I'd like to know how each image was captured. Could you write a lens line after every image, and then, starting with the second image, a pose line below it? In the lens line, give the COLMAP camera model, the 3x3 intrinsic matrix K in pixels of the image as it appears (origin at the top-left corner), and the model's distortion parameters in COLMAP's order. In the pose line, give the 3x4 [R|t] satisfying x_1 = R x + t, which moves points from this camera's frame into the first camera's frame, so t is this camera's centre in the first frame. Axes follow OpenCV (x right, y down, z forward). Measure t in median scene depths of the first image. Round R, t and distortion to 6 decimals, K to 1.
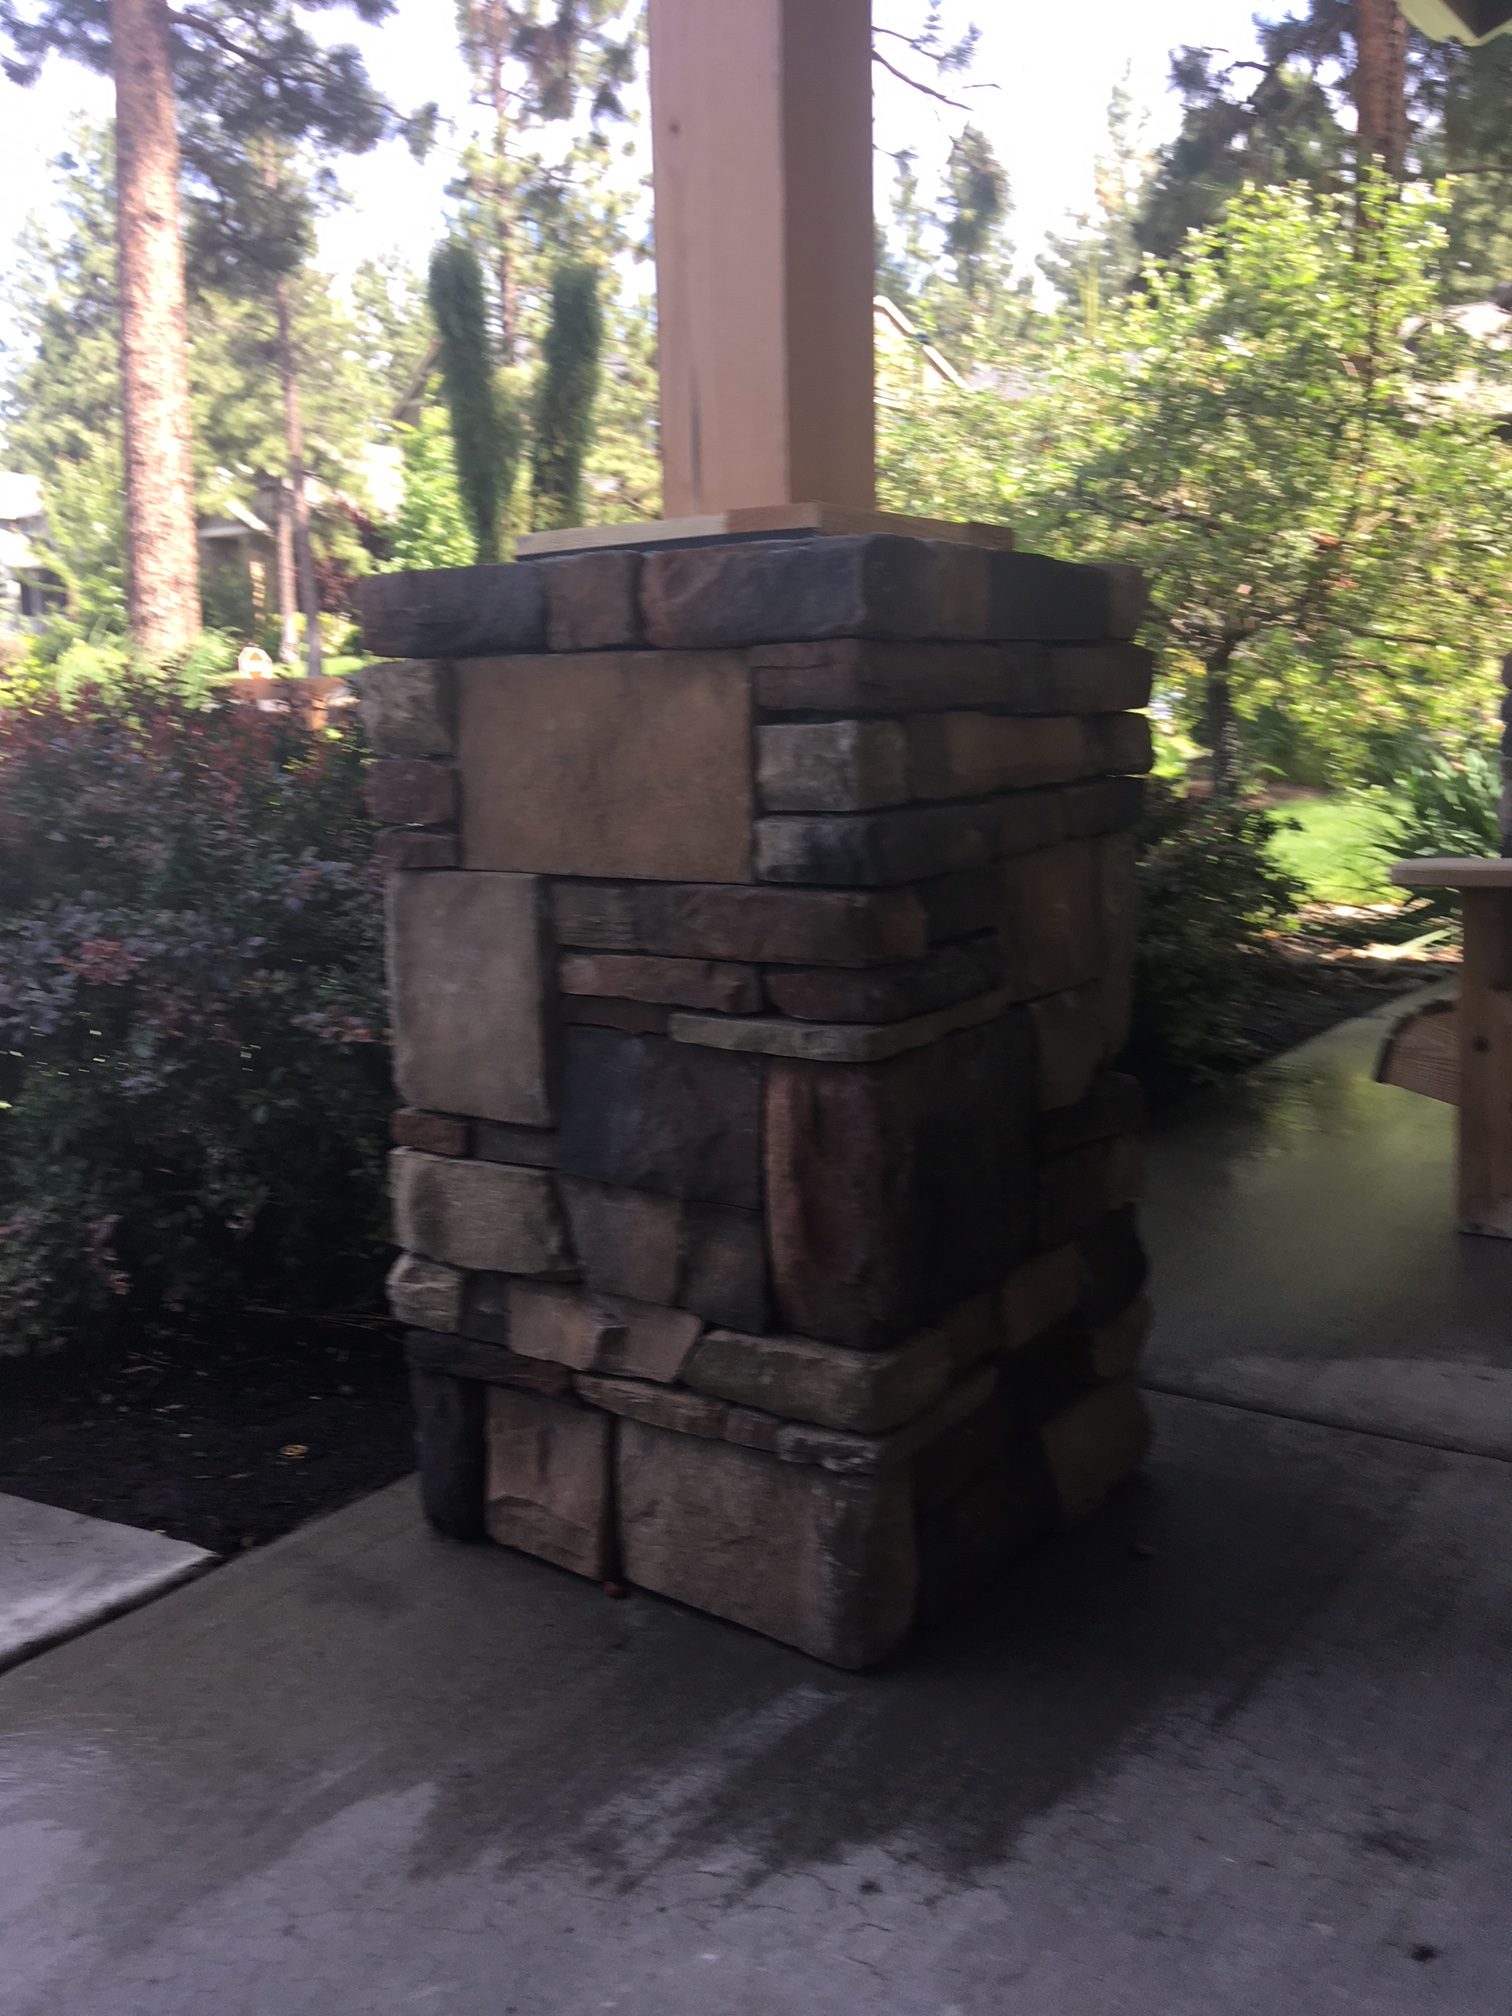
lens RADIAL K [[1709.7, 0, 760.4], [0, 1709.7, 996.4], [0, 0, 1]] dist [0.069720, -0.008883]
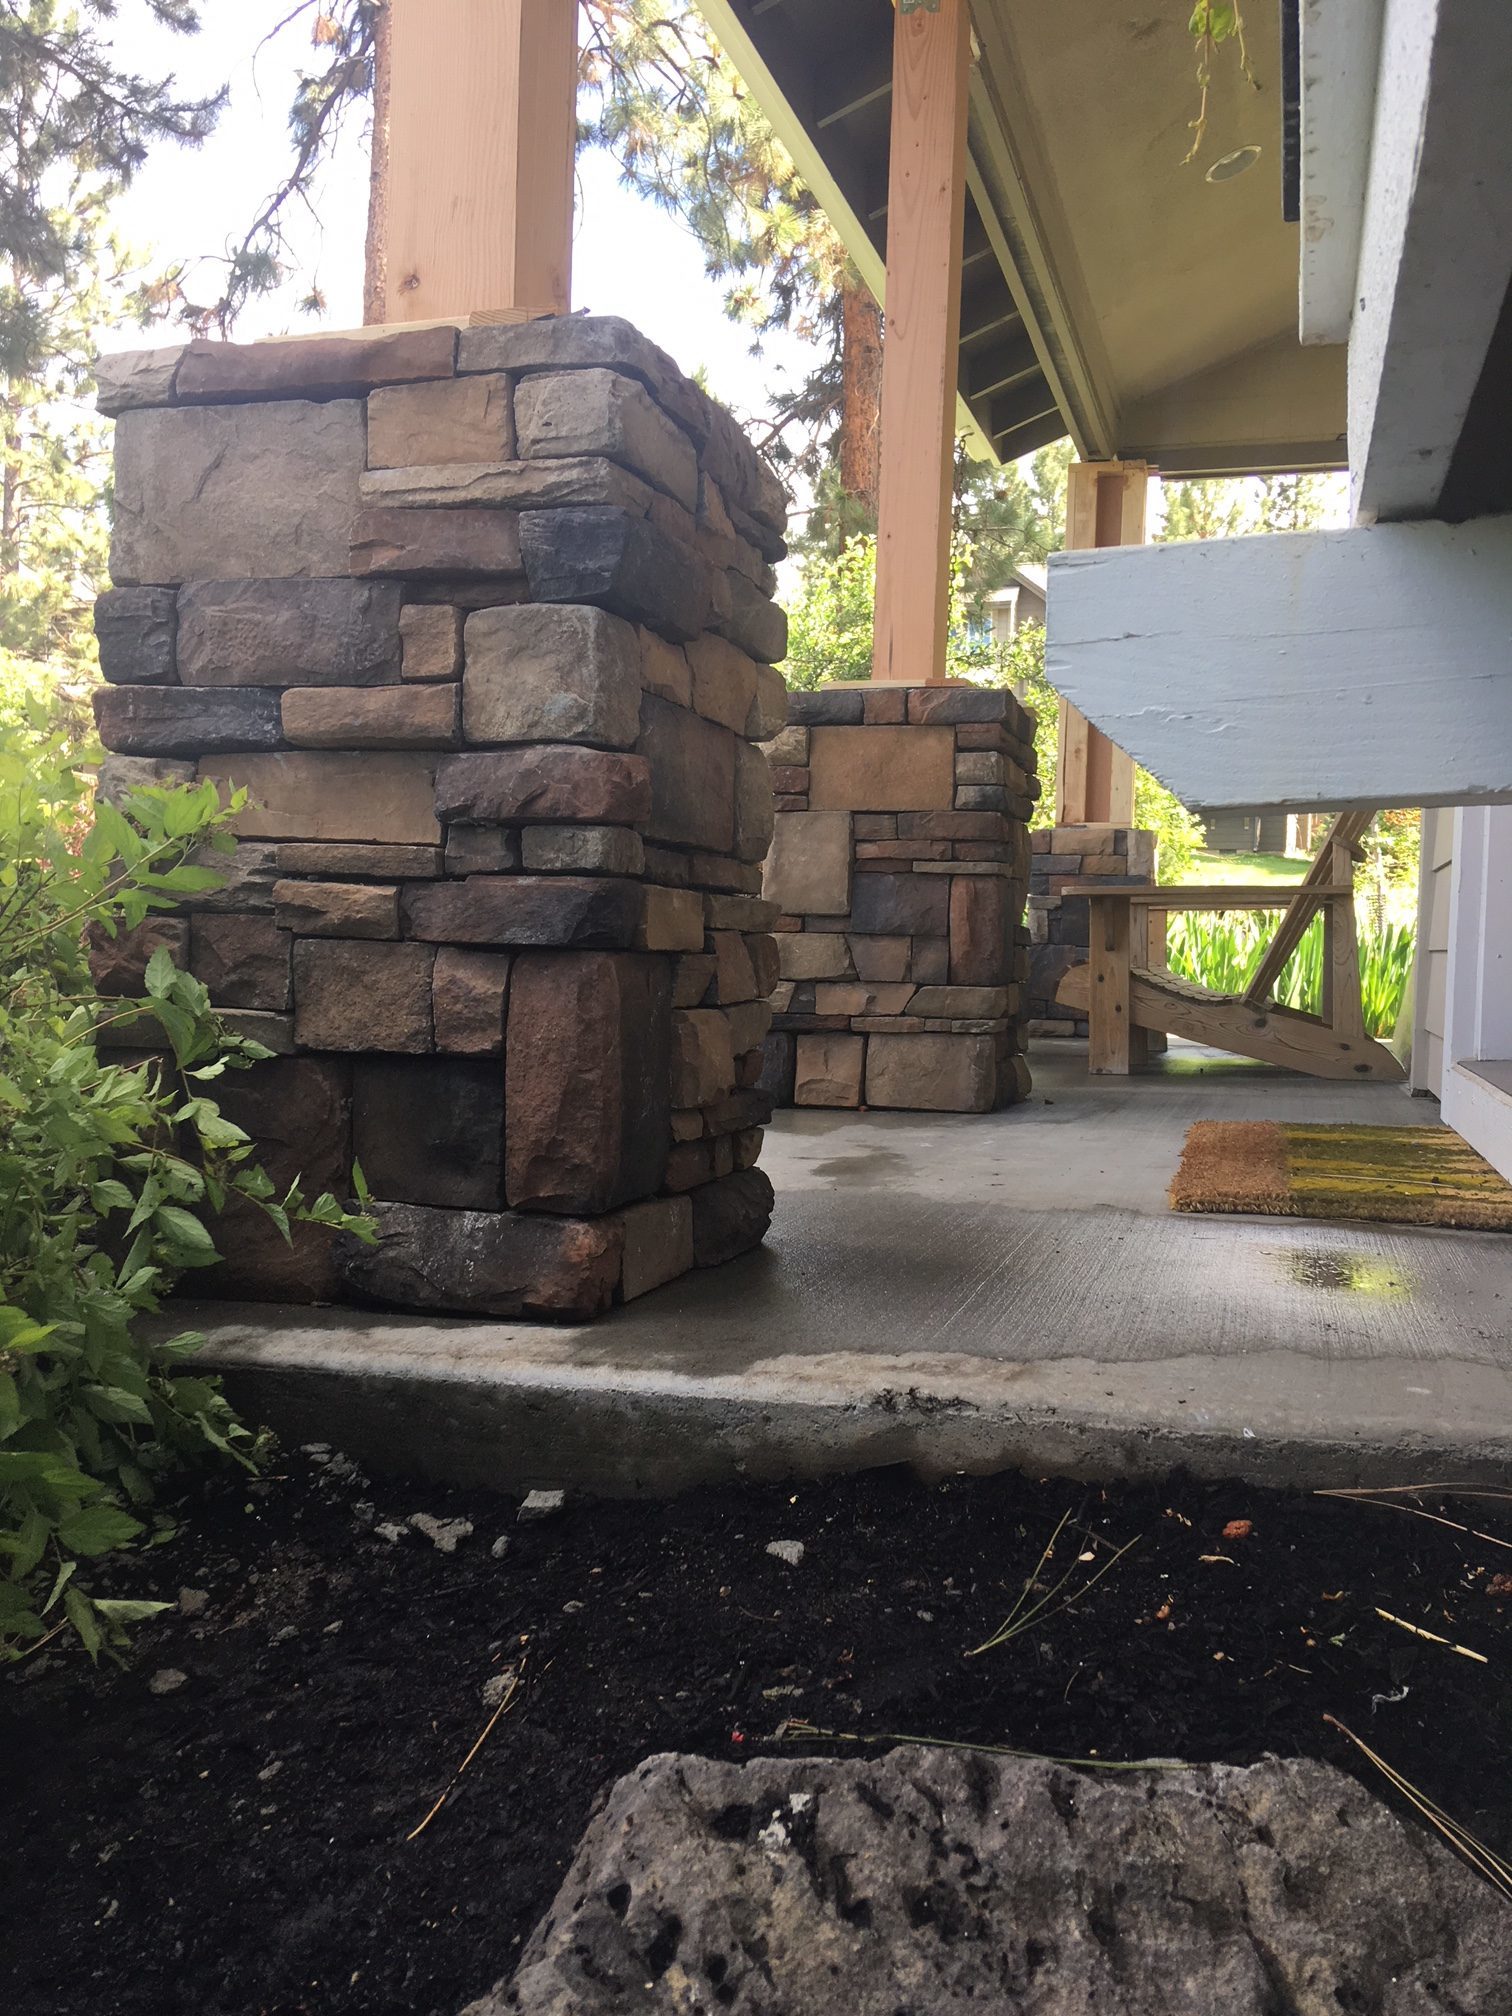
lens RADIAL K [[1709.7, 0, 760.4], [0, 1709.7, 996.4], [0, 0, 1]] dist [0.069720, -0.008883]
pose [[0.952053, 0.037823, 0.303586, -1.030015], [0.004297, 0.990577, -0.136890, 0.554694], [-0.305903, 0.131632, 0.942919, -1.329237]]
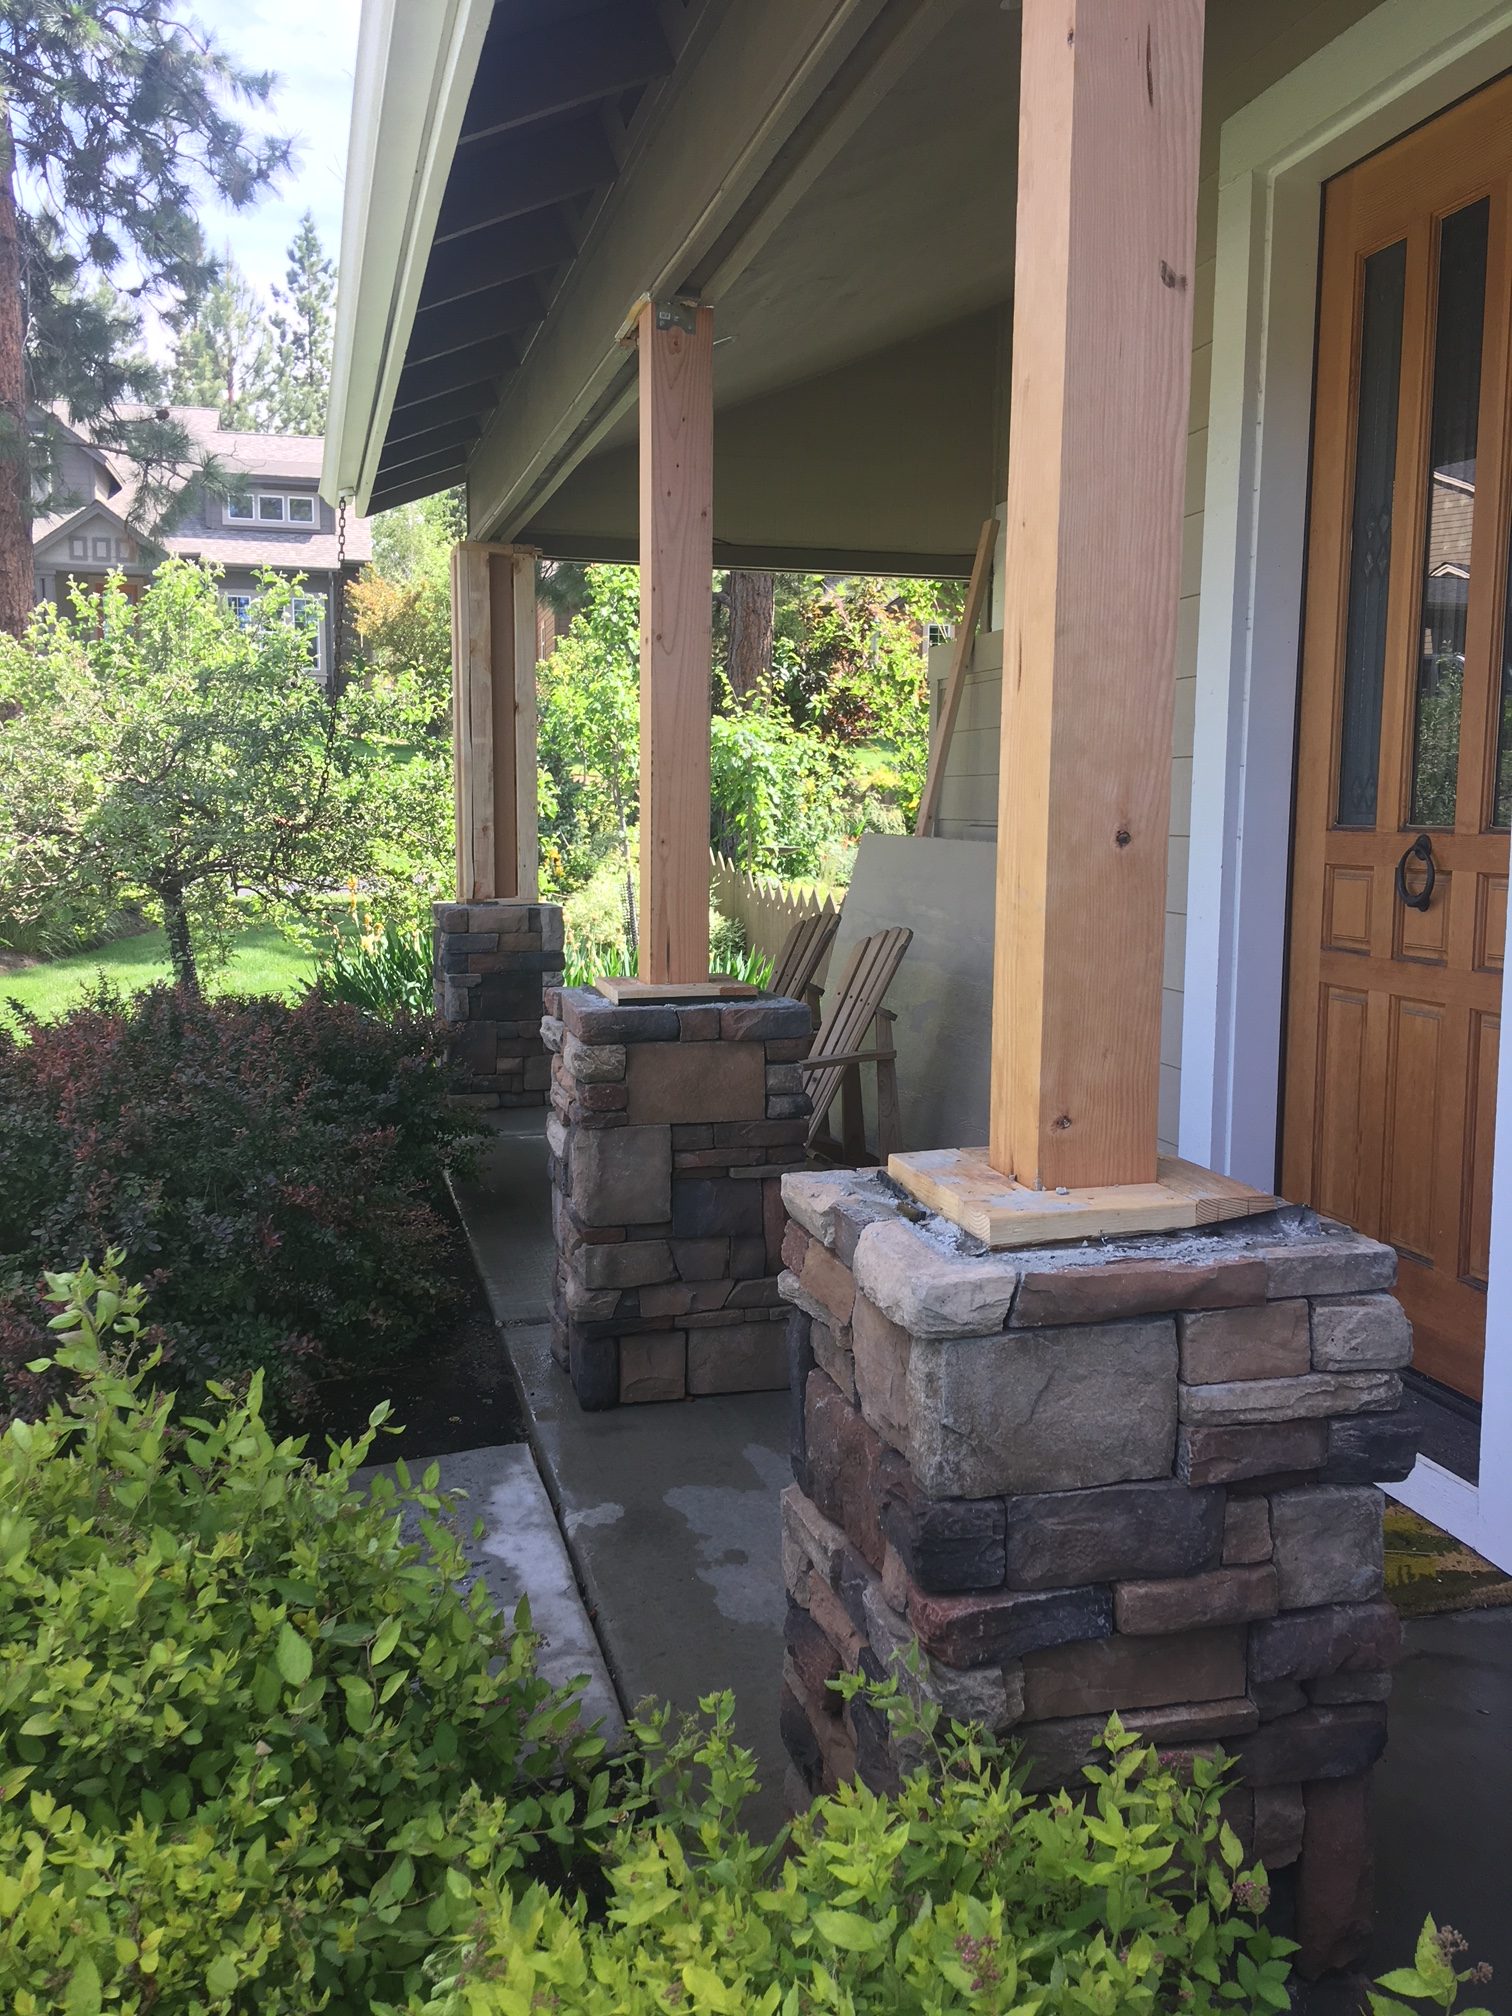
lens RADIAL K [[1709.7, 0, 760.4], [0, 1709.7, 996.4], [0, 0, 1]] dist [0.069720, -0.008883]
pose [[0.655632, -0.058588, 0.752804, -2.040365], [0.109560, 0.993816, -0.018073, -0.206950], [-0.747090, 0.094327, 0.657996, -0.867977]]
